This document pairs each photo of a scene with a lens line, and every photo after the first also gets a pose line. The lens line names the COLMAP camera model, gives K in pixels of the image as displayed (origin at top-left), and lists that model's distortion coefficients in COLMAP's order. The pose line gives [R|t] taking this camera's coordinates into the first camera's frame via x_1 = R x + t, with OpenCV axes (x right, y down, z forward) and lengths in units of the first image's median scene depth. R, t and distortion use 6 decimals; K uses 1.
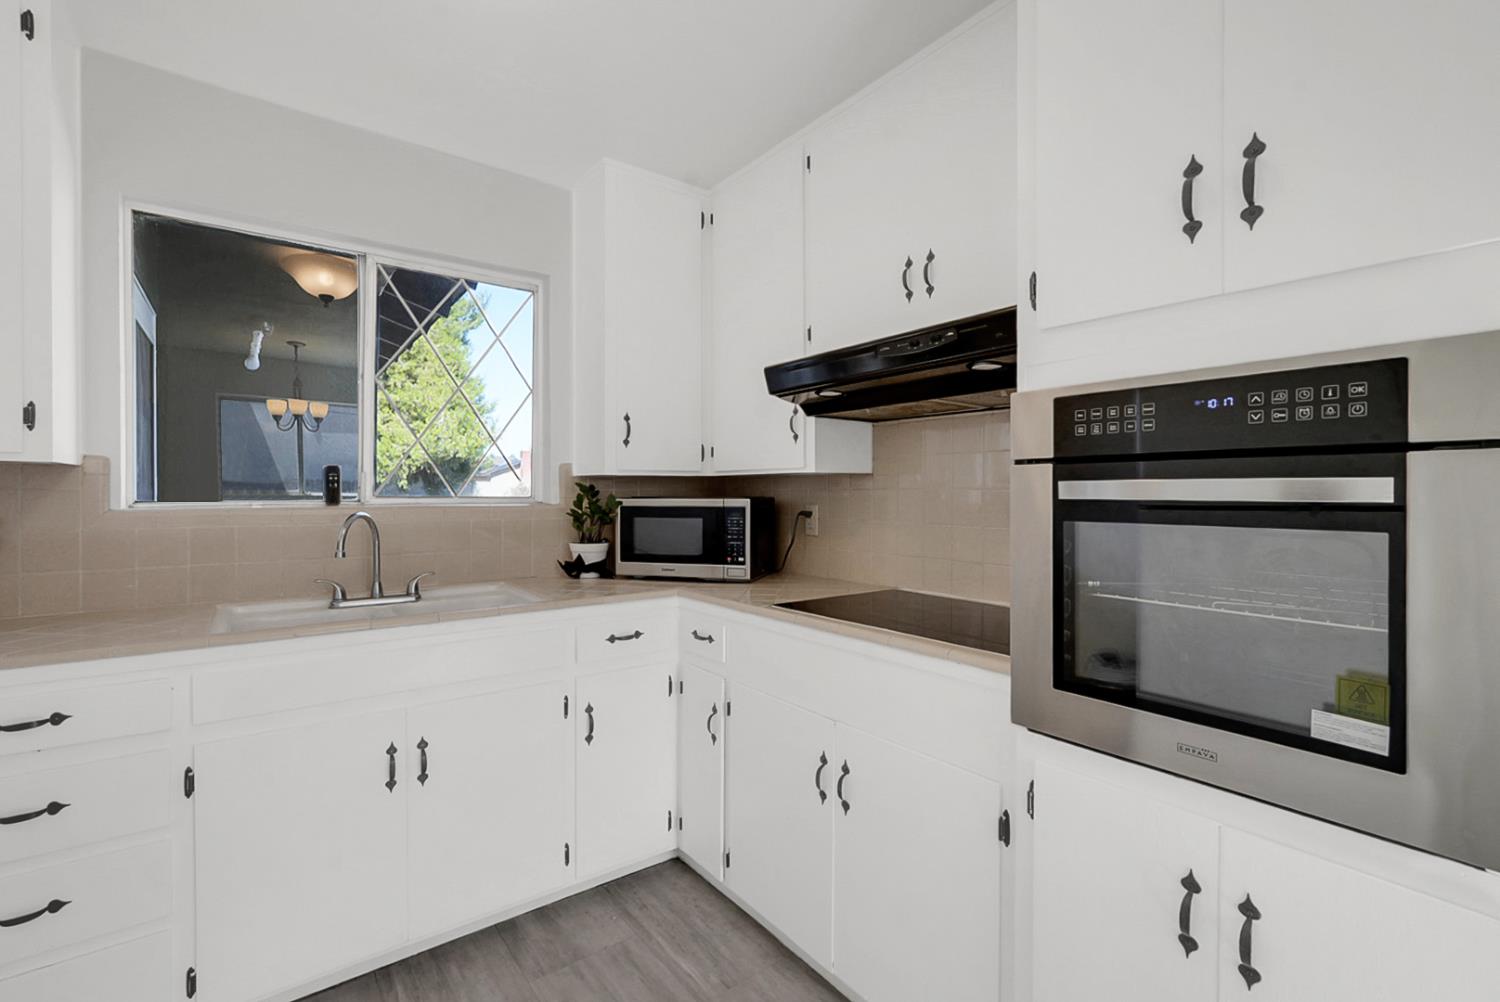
lens RADIAL K [[676.6, 0, 747.8], [0, 676.6, 494.6], [0, 0, 1]] dist [-0.003726, -0.000028]
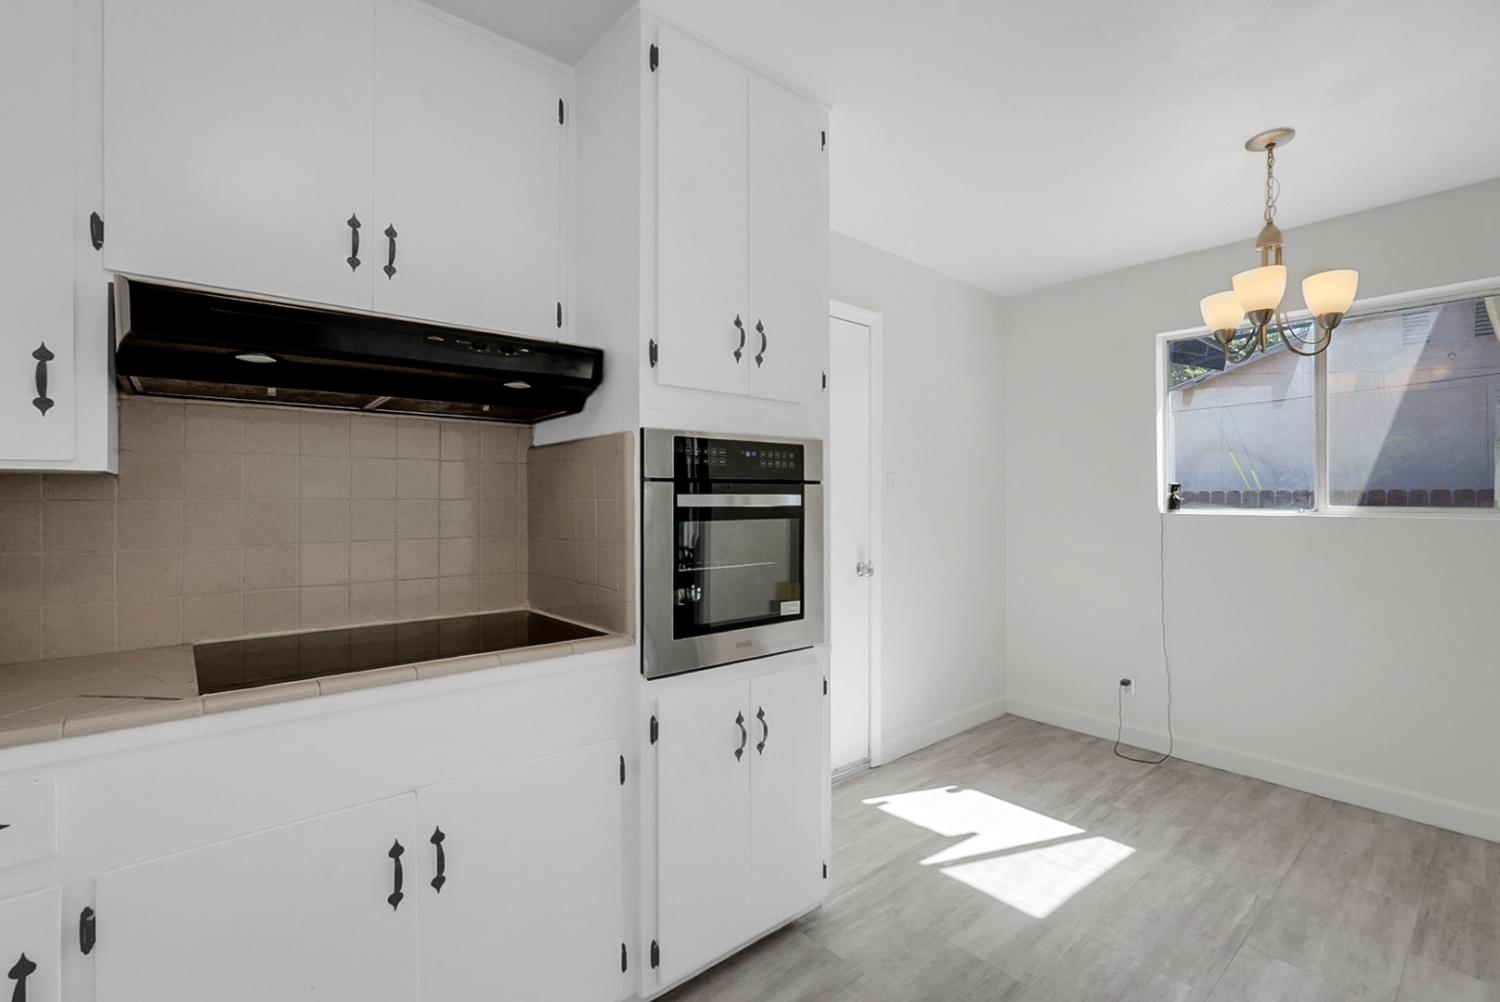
lens RADIAL K [[676.6, 0, 746.3], [0, 676.6, 499.9], [0, 0, 1]] dist [-0.003726, -0.000028]
pose [[-0.062653, -0.006693, 0.998013, -1.112096], [0.003632, 0.999969, 0.006934, -0.019804], [-0.998029, 0.004059, -0.062627, 1.065162]]
